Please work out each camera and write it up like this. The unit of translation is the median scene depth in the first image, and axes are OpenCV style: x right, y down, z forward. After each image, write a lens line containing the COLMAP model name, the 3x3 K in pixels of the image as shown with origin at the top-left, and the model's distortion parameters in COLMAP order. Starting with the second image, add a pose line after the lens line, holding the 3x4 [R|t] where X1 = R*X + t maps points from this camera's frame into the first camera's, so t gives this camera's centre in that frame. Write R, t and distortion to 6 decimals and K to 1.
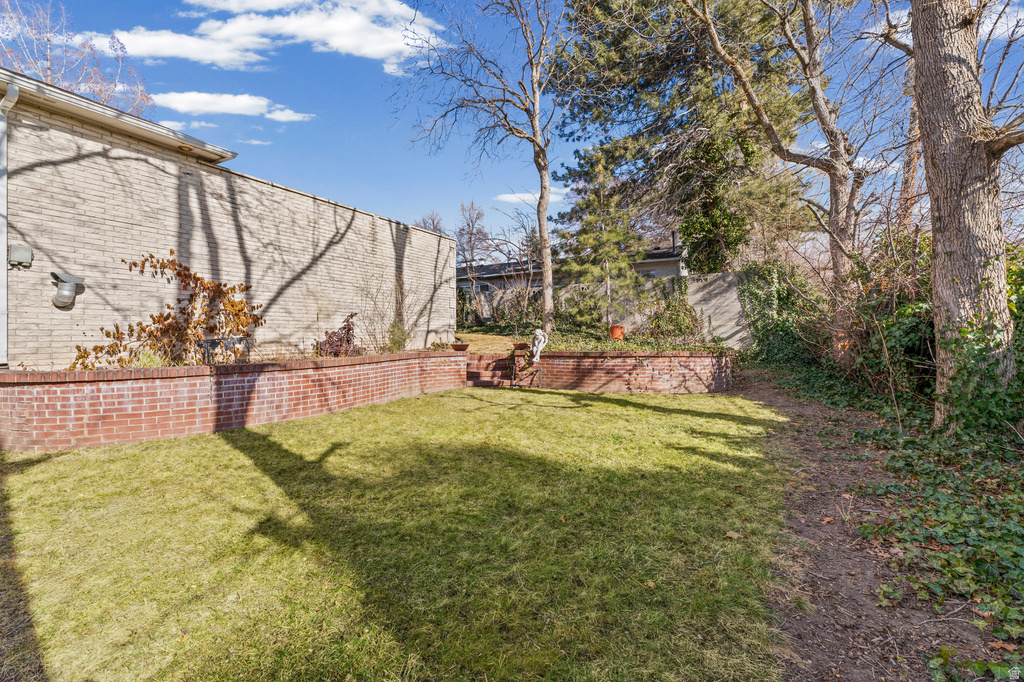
lens RADIAL K [[435.2, 0, 506.6], [0, 435.2, 337.0], [0, 0, 1]] dist [0.001201, 0.000015]
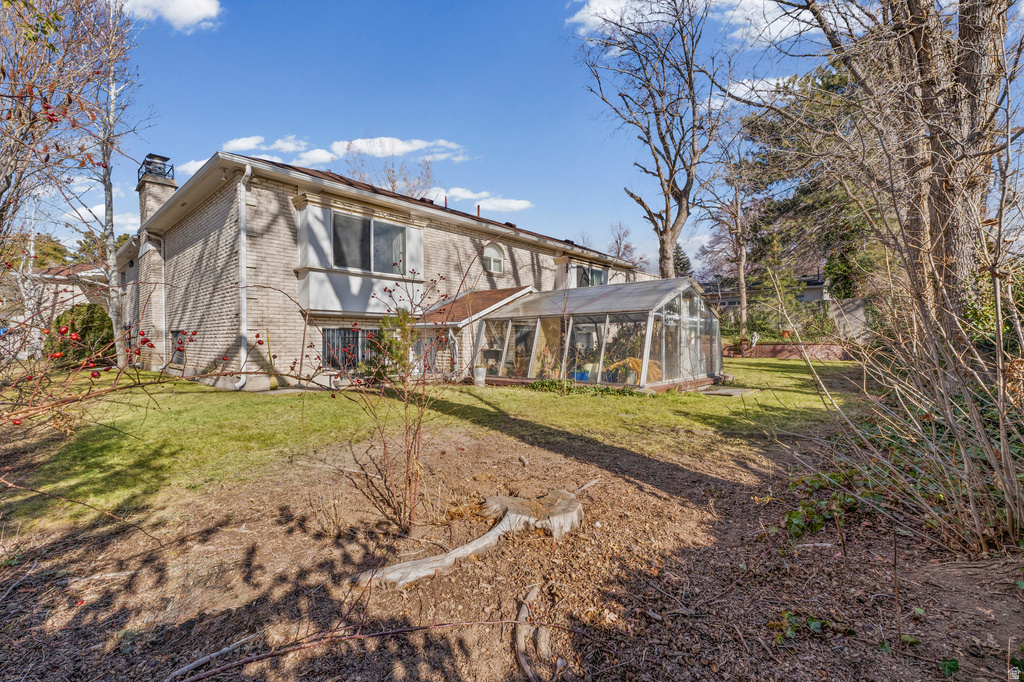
lens RADIAL K [[435.2, 0, 518.9], [0, 435.2, 337.8], [0, 0, 1]] dist [0.001201, 0.000015]
pose [[0.976305, 0.011820, -0.216077, -0.377451], [-0.011681, 0.999930, 0.001923, 0.012762], [0.216085, 0.000646, 0.976374, -0.874546]]
